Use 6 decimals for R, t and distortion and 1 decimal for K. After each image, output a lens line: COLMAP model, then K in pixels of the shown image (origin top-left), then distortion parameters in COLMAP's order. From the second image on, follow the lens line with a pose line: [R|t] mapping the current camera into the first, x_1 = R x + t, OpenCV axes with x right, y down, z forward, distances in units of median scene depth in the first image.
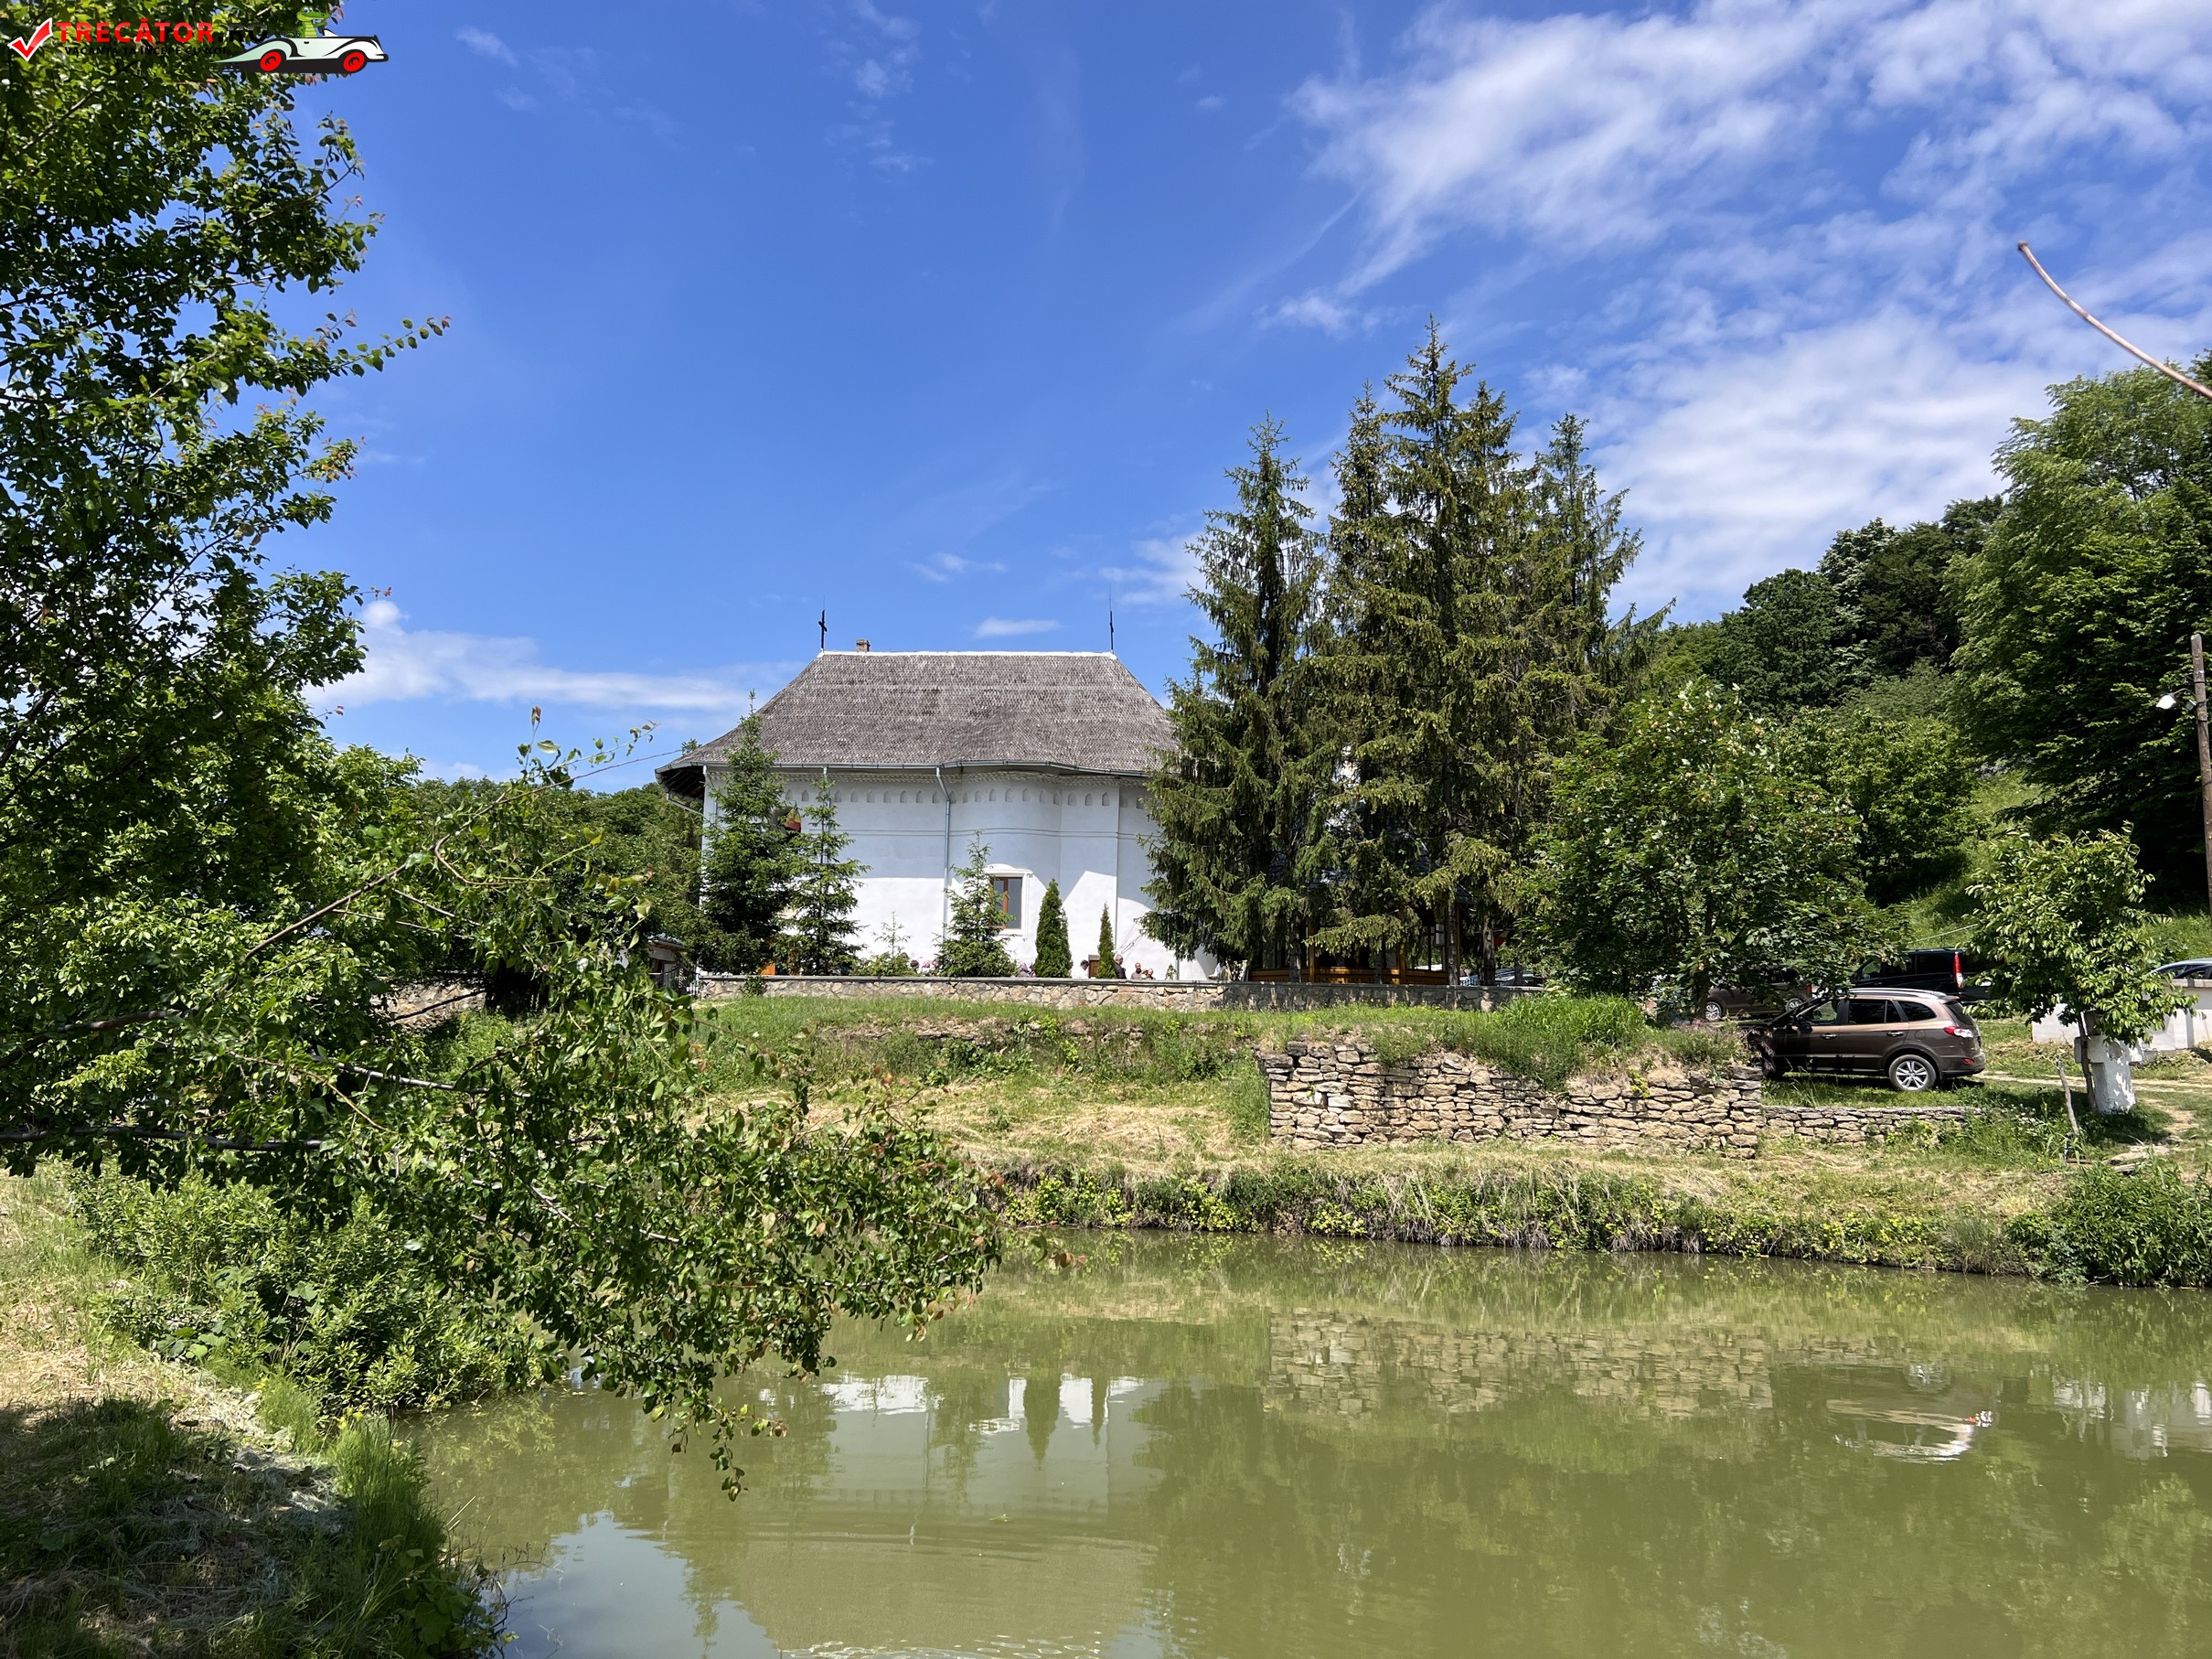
lens RADIAL K [[1676.3, 0, 1106.0], [0, 1676.3, 829.5], [0, 0, 1]] dist [0.043557, -0.083758]
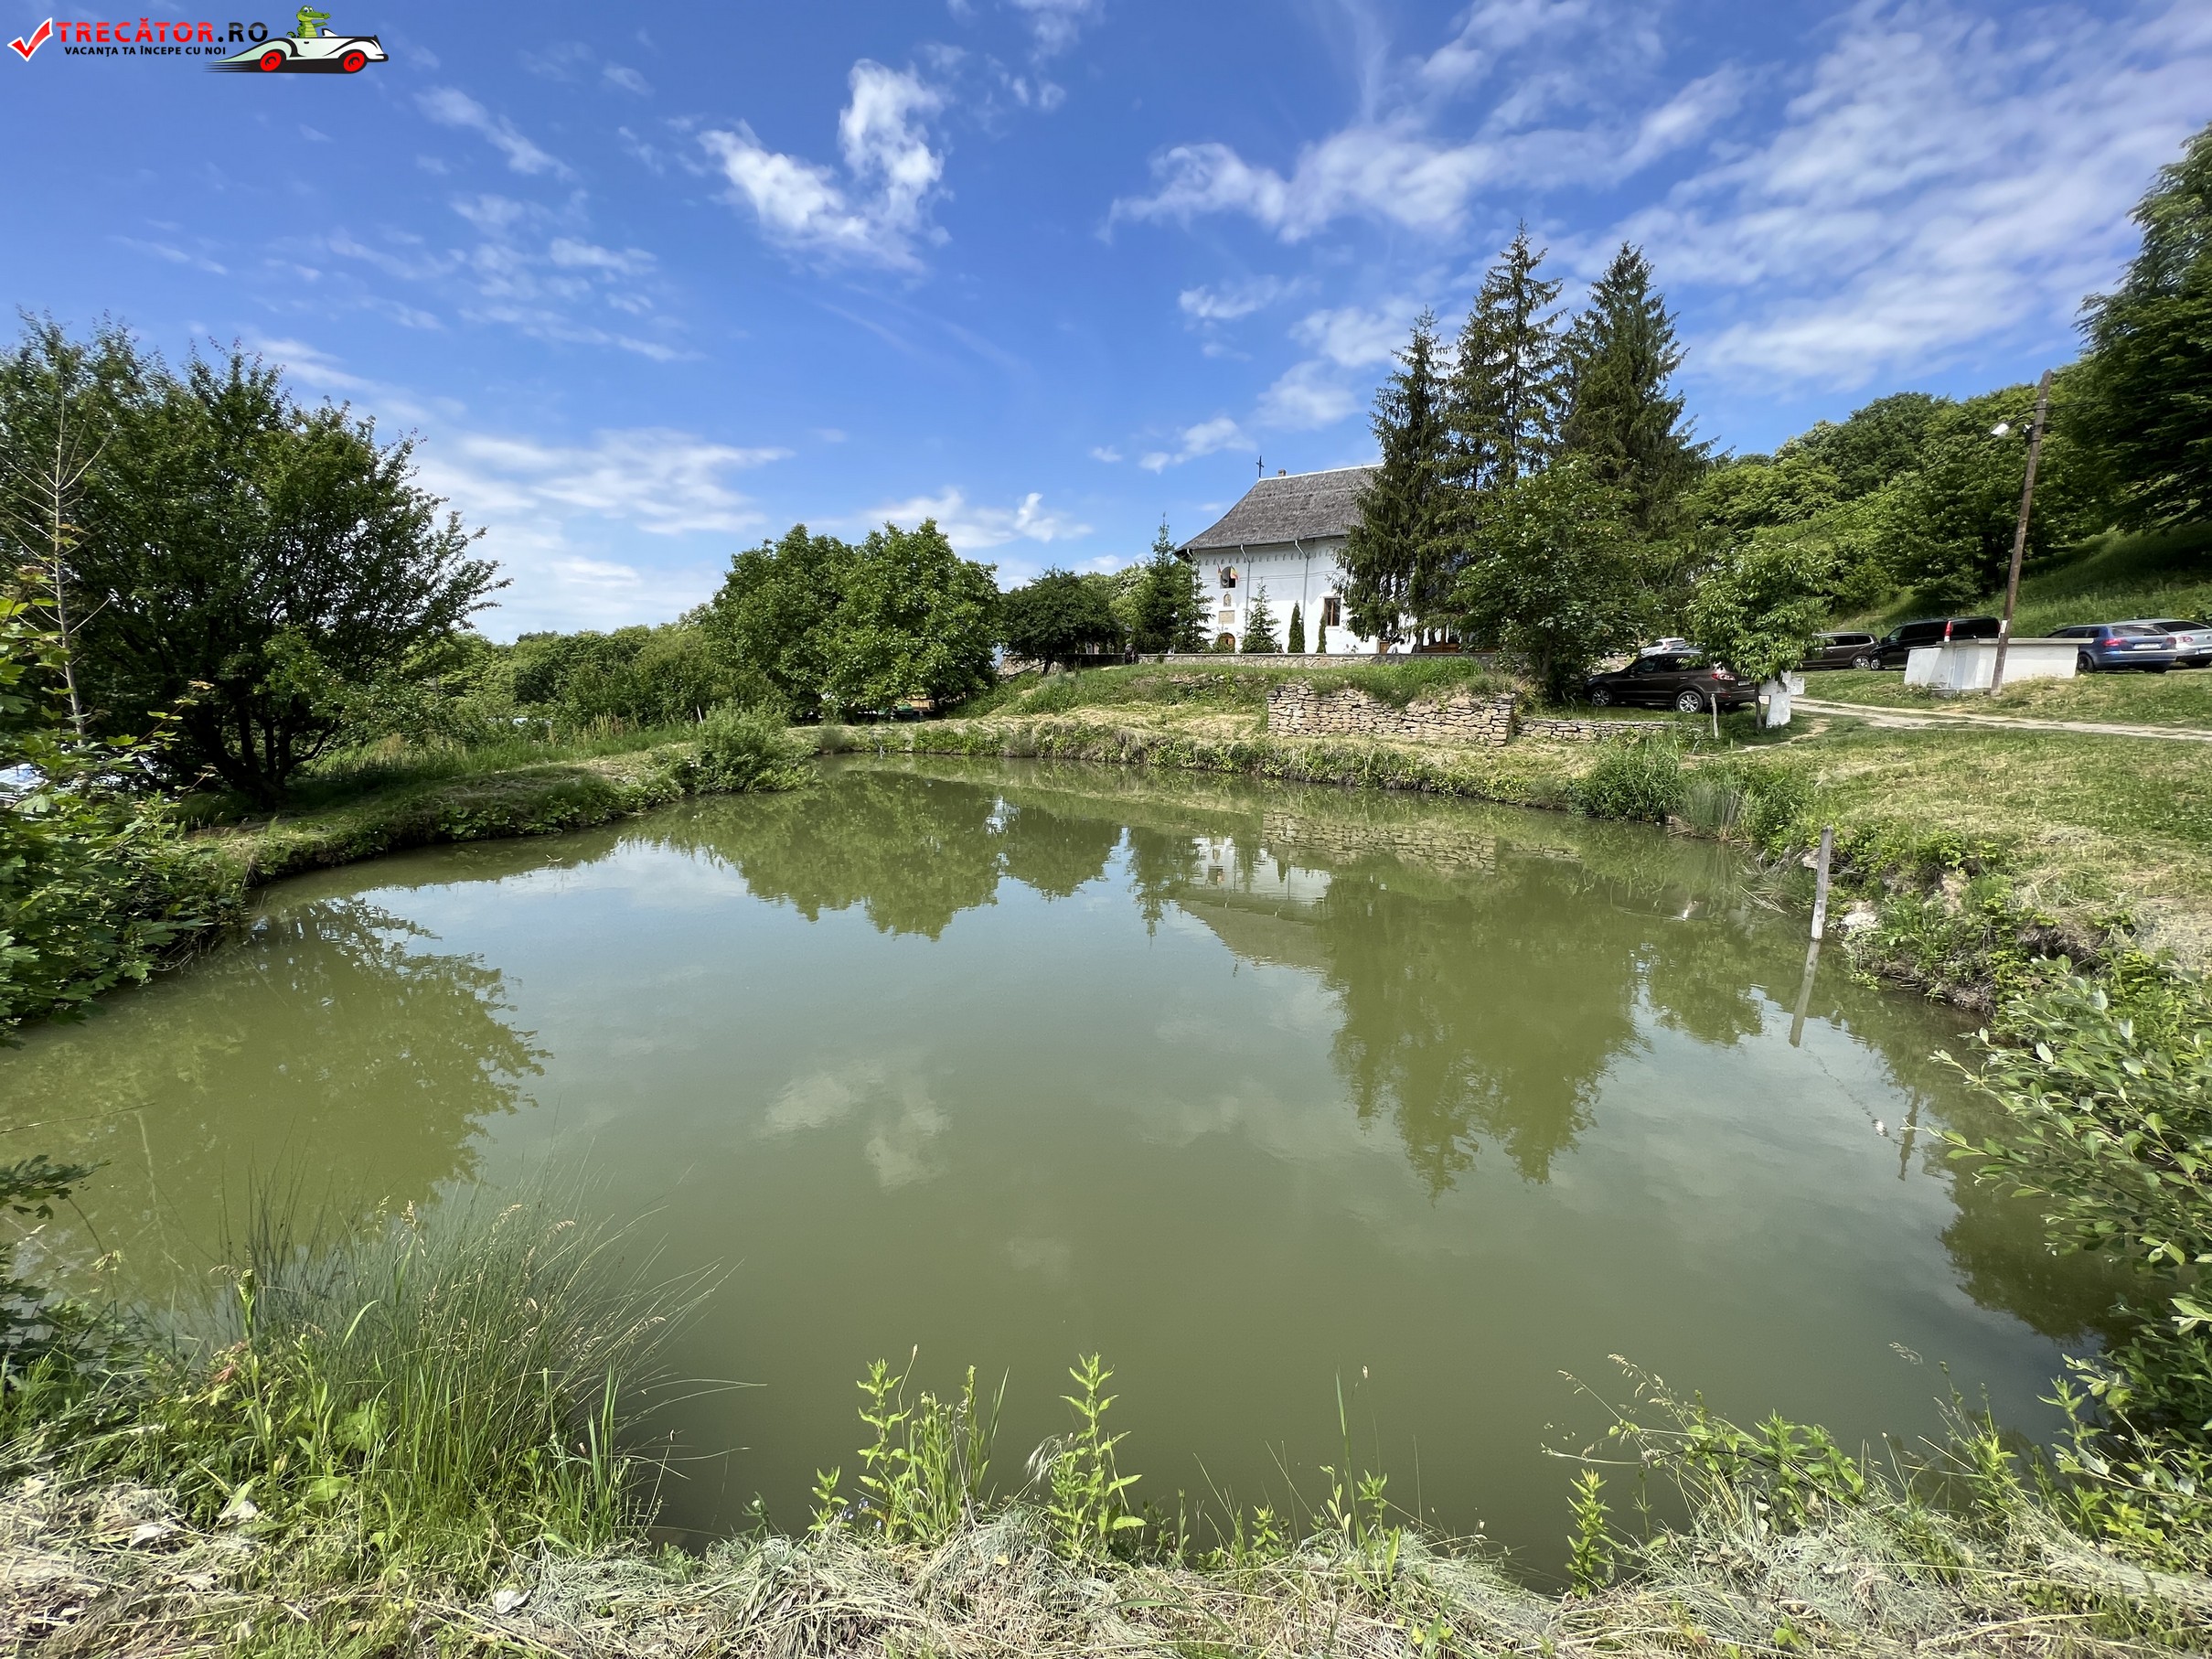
lens RADIAL K [[882.0, 0, 1106.0], [0, 882.0, 829.5], [0, 0, 1]] dist [-0.000956, -0.000150]
pose [[0.859330, 0.081791, -0.504839, 0.505427], [0.063492, 0.962430, 0.264002, 0.001366], [0.507465, -0.258918, 0.821852, -0.029567]]
